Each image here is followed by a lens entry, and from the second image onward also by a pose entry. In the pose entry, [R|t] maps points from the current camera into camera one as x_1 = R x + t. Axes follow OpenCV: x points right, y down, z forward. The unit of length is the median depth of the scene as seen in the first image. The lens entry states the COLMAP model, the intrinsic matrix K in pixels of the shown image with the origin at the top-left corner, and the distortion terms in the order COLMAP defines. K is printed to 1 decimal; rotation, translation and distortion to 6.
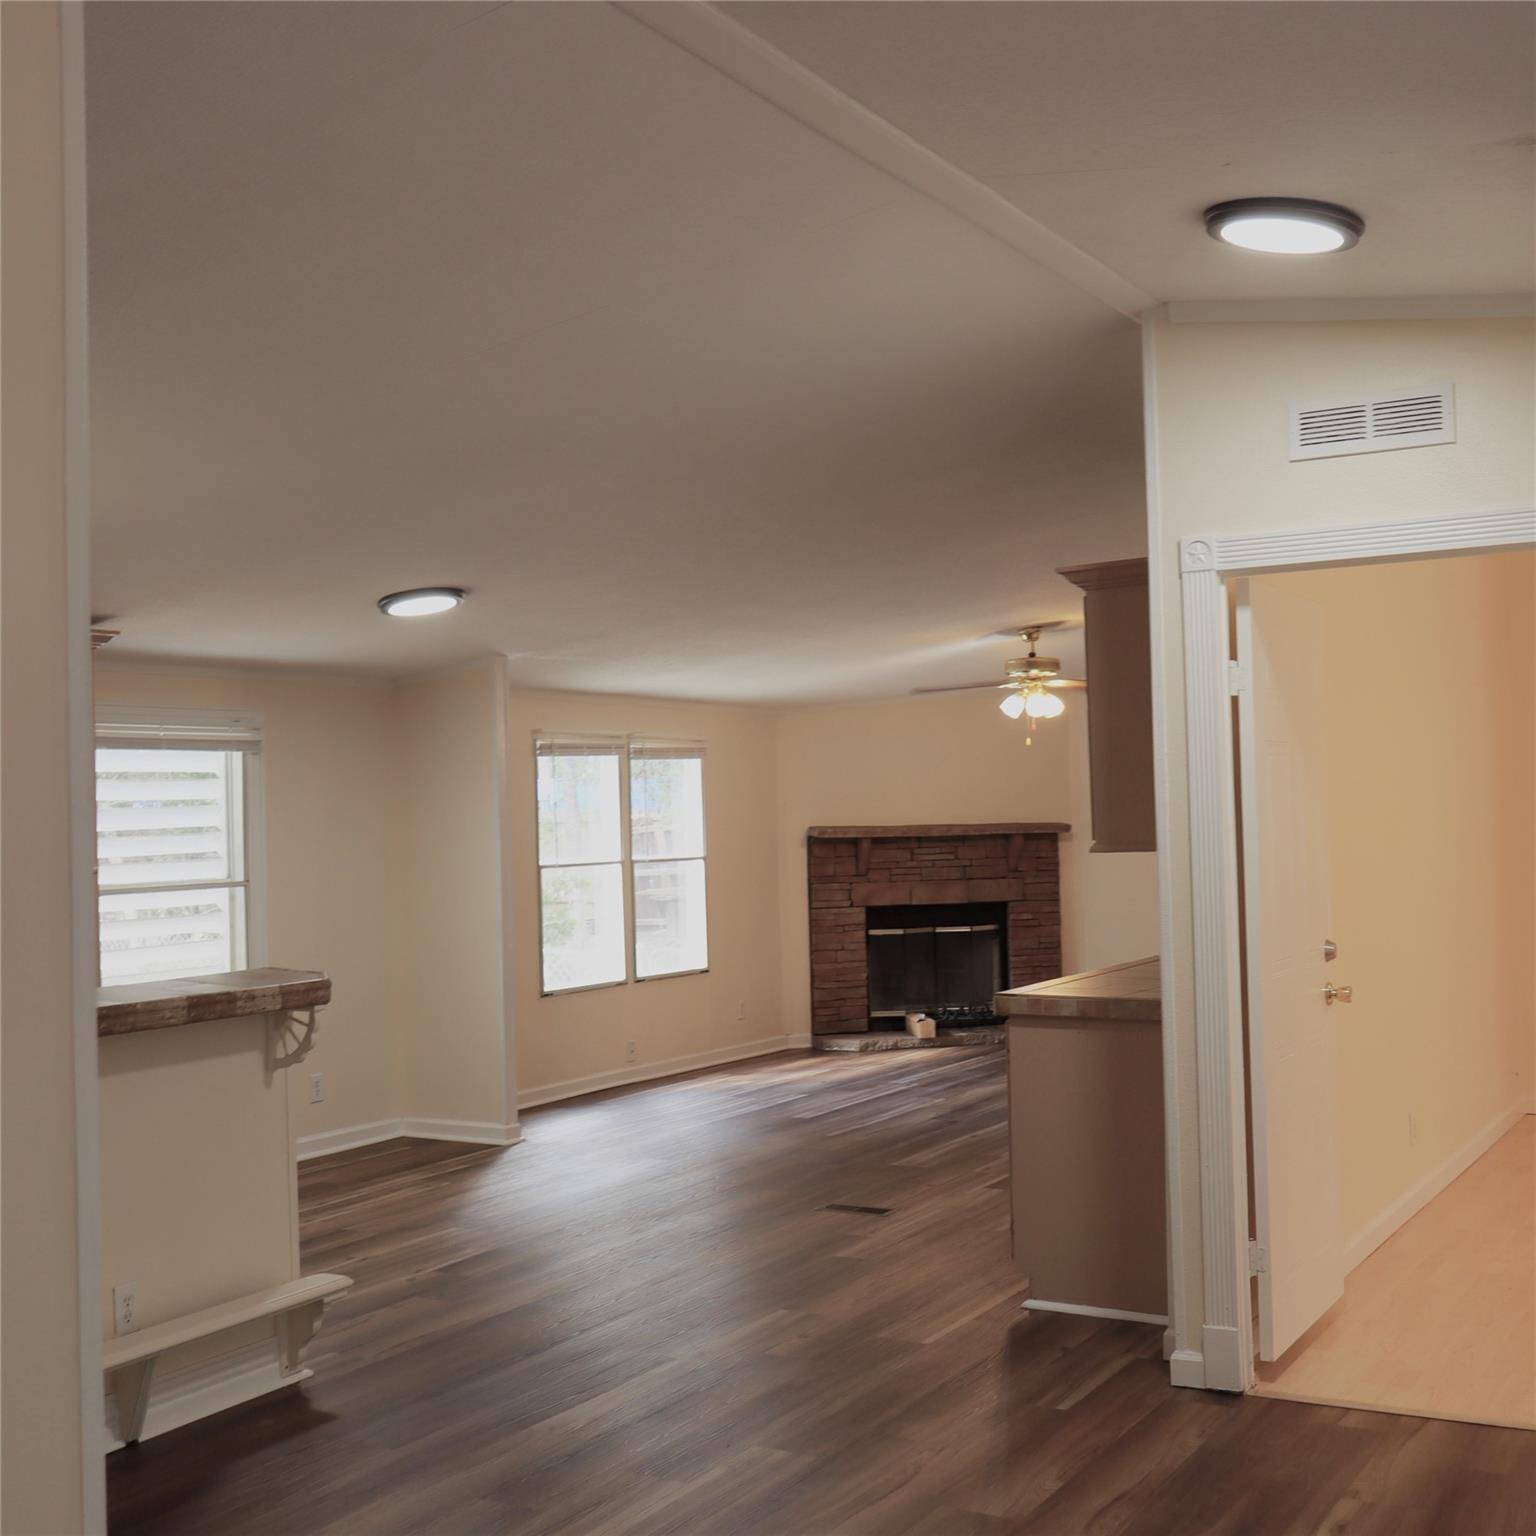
lens RADIAL K [[1937.9, 0, 767.9], [0, 1937.9, 769.0], [0, 0, 1]] dist [0.028860, 0.000000]
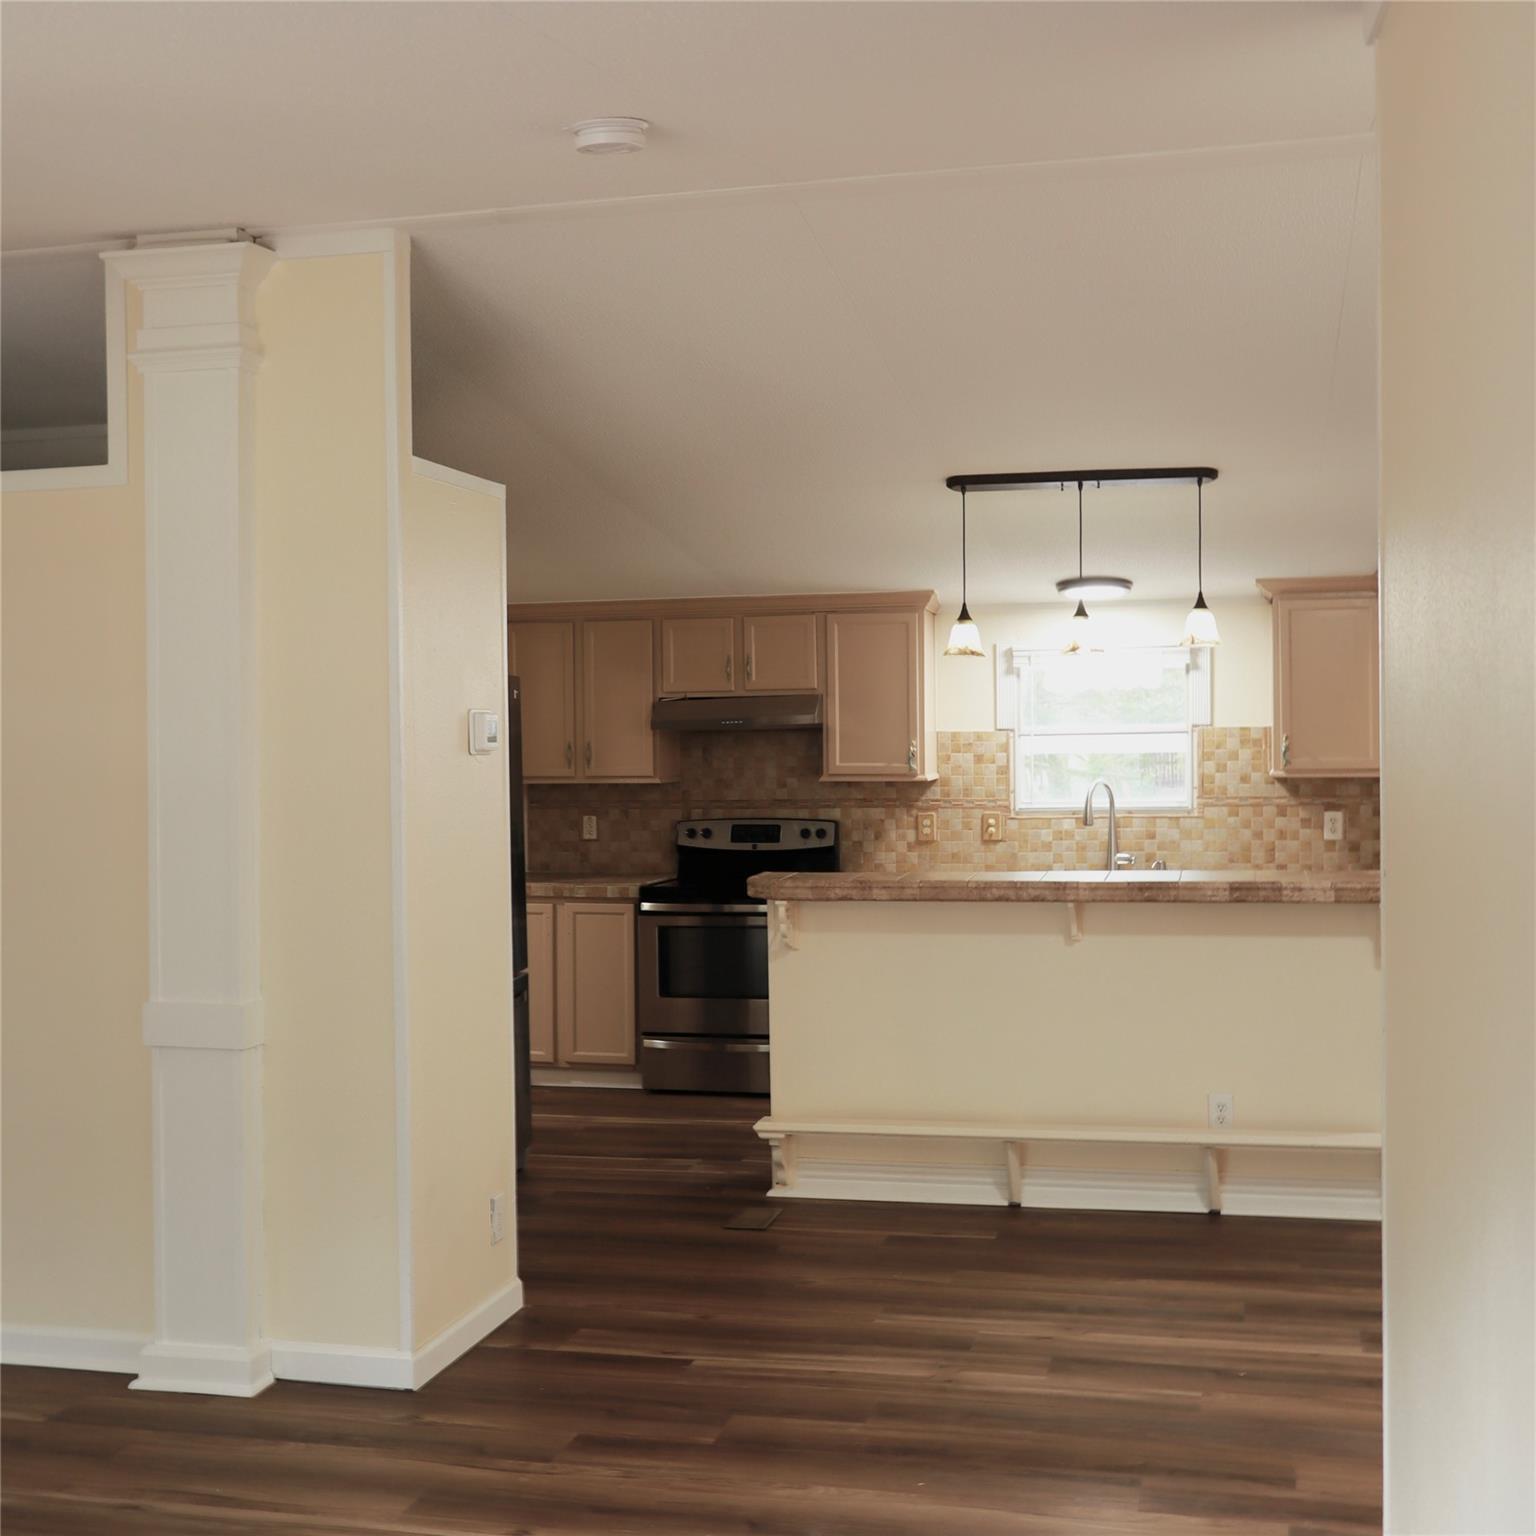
lens RADIAL K [[1937.9, 0, 767.7], [0, 1937.9, 775.2], [0, 0, 1]] dist [0.028860, 0.000000]
pose [[0.288481, 0.034514, -0.956863, 0.831001], [0.026539, 0.998678, 0.044024, -0.017775], [0.957118, -0.038094, 0.287184, 0.335190]]
